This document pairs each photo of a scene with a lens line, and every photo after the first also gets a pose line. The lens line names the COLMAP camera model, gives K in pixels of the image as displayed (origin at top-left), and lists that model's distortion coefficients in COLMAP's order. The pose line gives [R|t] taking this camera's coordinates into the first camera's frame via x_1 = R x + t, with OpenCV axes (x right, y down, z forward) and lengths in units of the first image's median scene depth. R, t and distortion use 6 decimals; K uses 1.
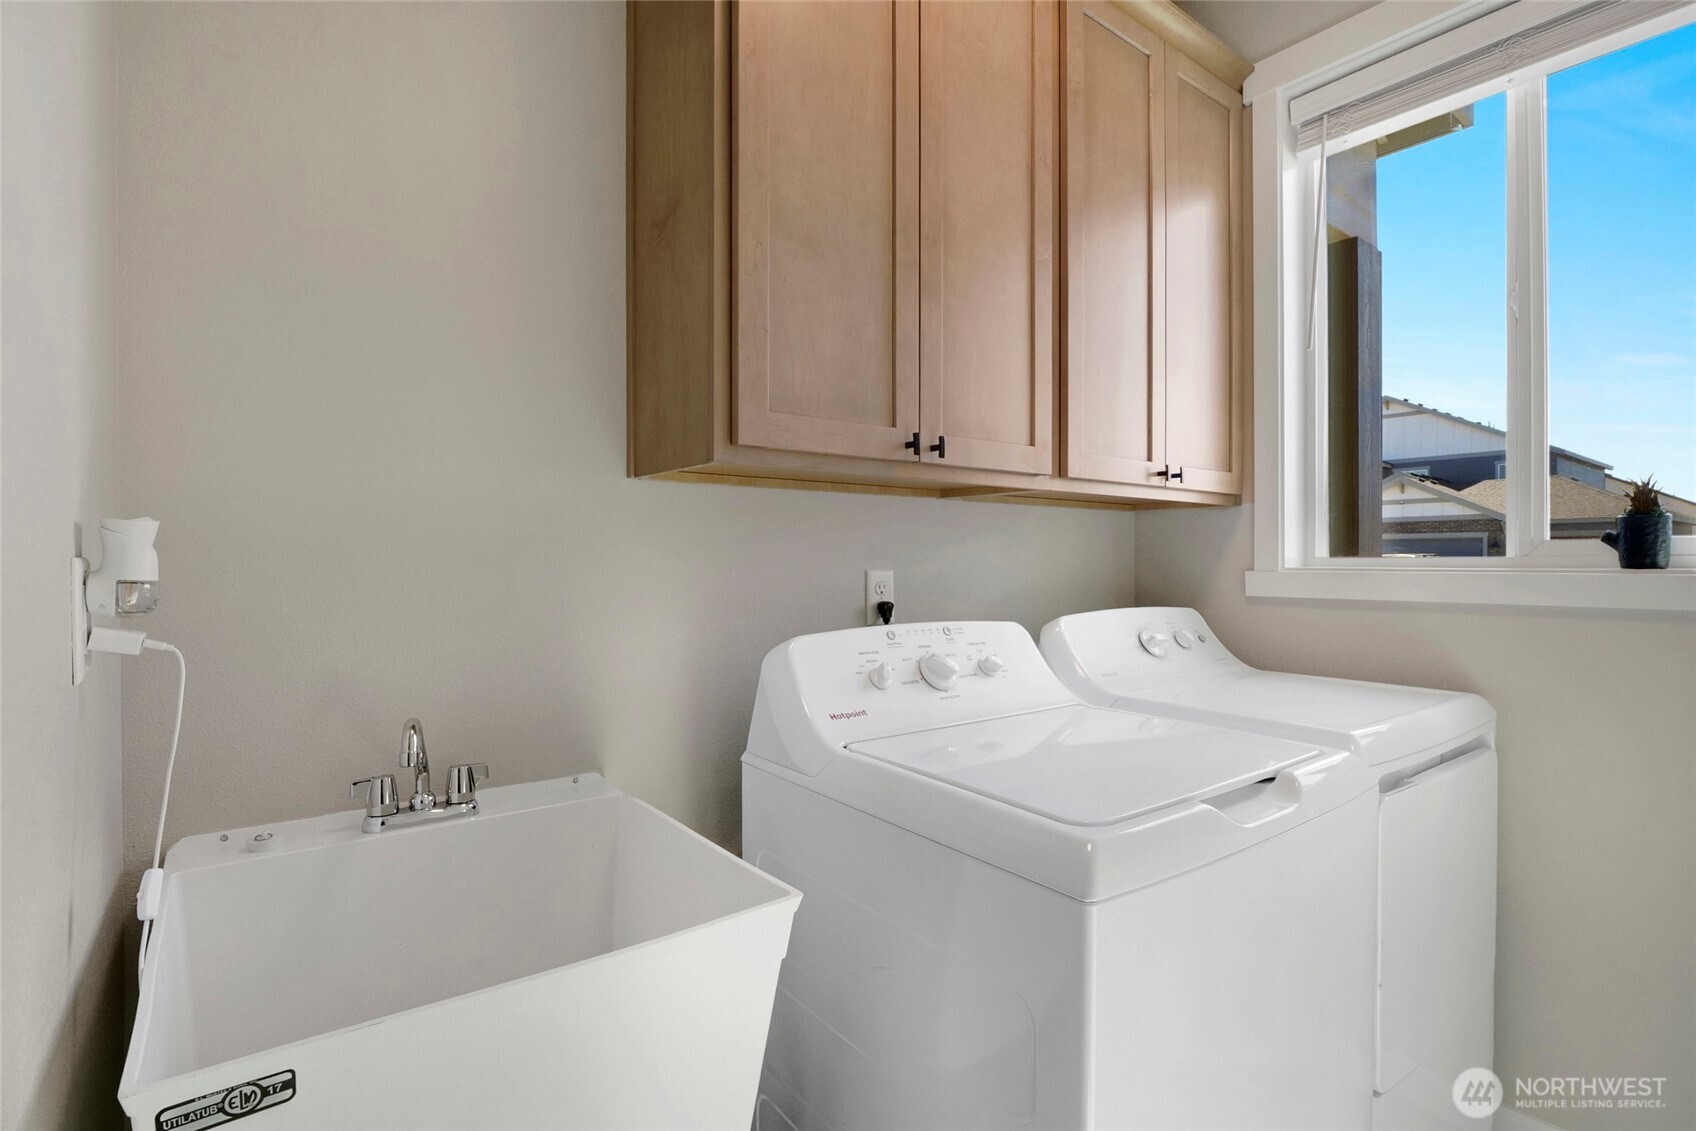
lens RADIAL K [[806.0, 0, 852.0], [0, 806.0, 568.0], [0, 0, 1]] dist [-0.015215, 0.001109]
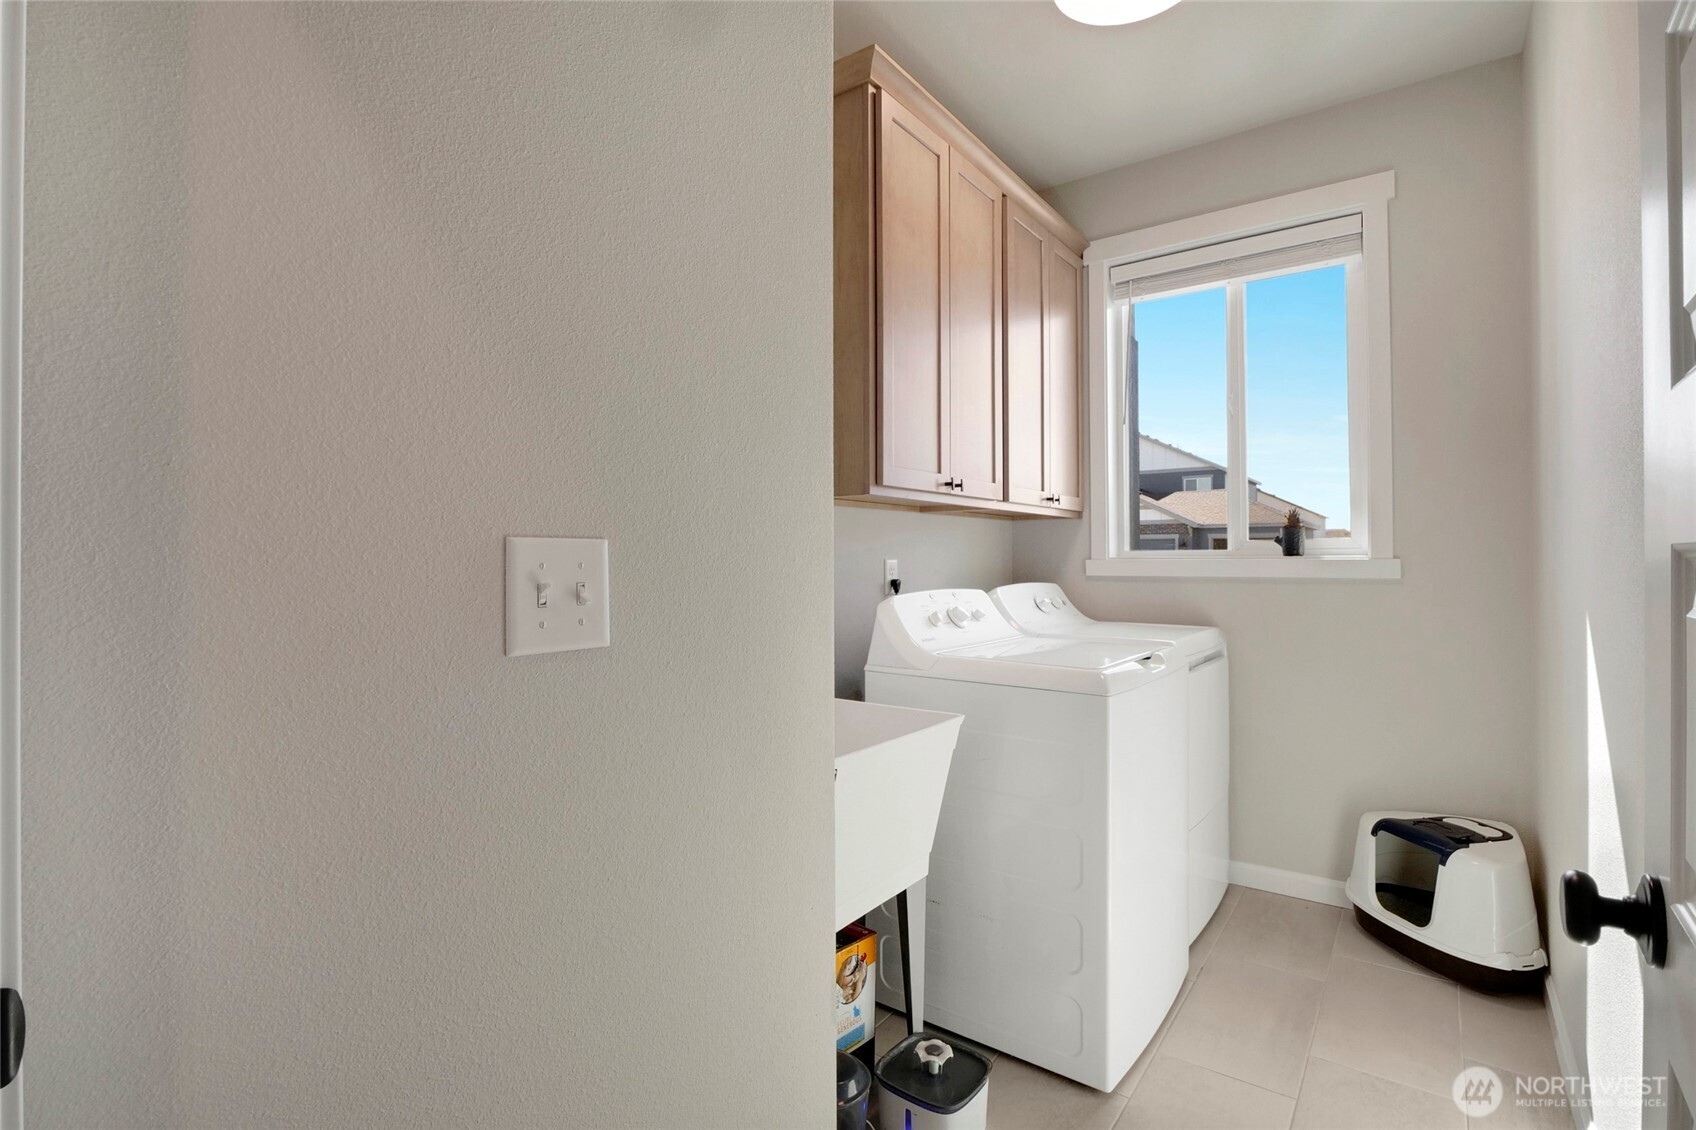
lens RADIAL K [[806.0, 0, 844.5], [0, 806.0, 557.3], [0, 0, 1]] dist [-0.015215, 0.001109]
pose [[0.959552, -0.003300, 0.281511, -0.467033], [0.006890, 0.999907, -0.011765, 0.016528], [-0.281446, 0.013229, 0.959486, -0.437500]]
